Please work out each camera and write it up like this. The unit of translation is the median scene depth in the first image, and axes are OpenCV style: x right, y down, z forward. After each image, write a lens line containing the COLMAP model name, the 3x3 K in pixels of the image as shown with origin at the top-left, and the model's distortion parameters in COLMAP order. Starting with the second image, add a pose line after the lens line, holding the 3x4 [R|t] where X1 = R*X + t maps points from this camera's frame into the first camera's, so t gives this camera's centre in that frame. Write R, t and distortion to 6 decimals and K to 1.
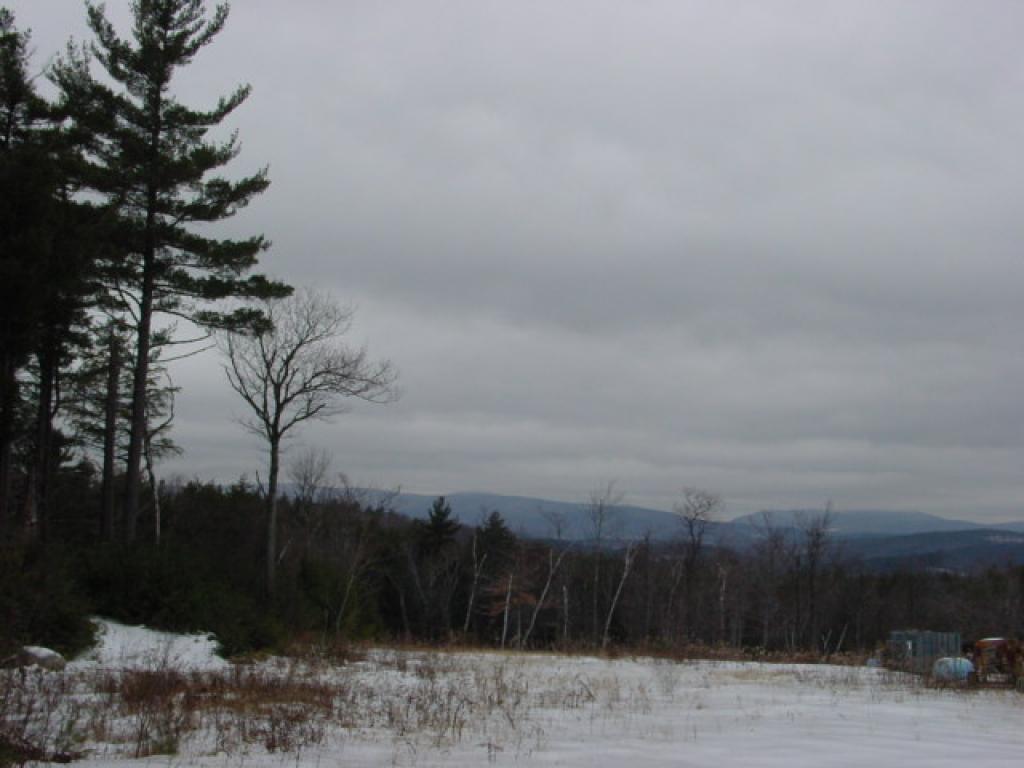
lens RADIAL K [[1353.7, 0, 512.4], [0, 1353.7, 402.0], [0, 0, 1]] dist [-0.098094, 0.278070]
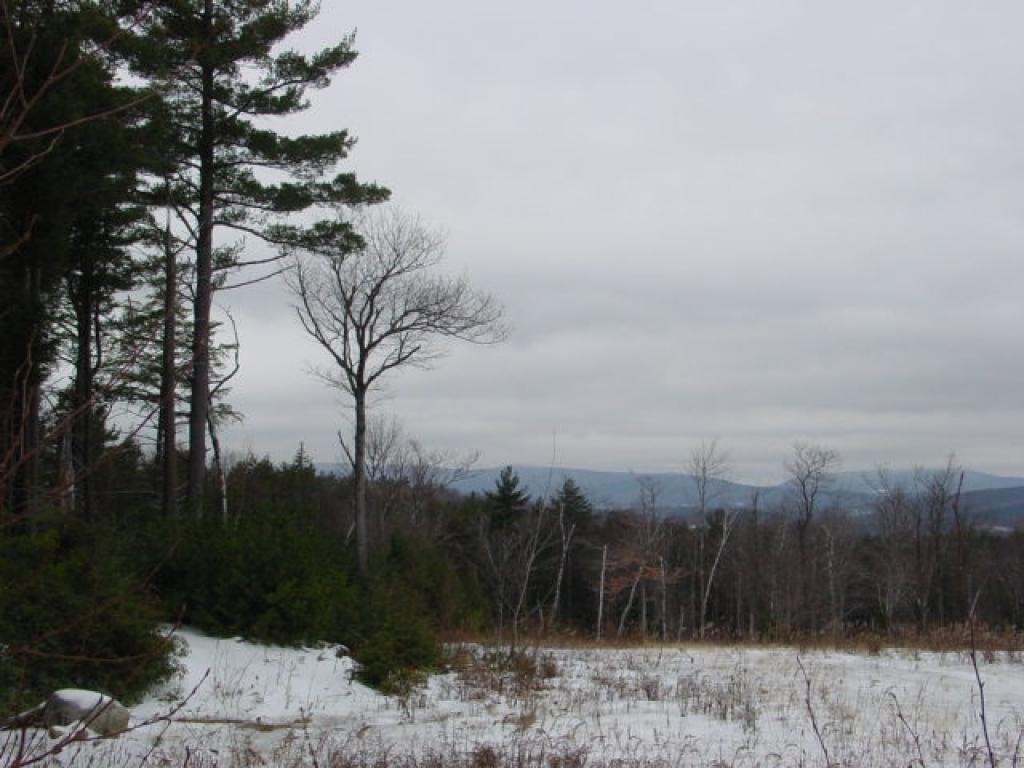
lens RADIAL K [[1353.7, 0, 512.4], [0, 1353.7, 402.0], [0, 0, 1]] dist [-0.098094, 0.278070]
pose [[0.998949, -0.035107, -0.029461, -0.069107], [0.035682, 0.999179, 0.019207, 0.025215], [0.028763, -0.020238, 0.999381, 0.203794]]
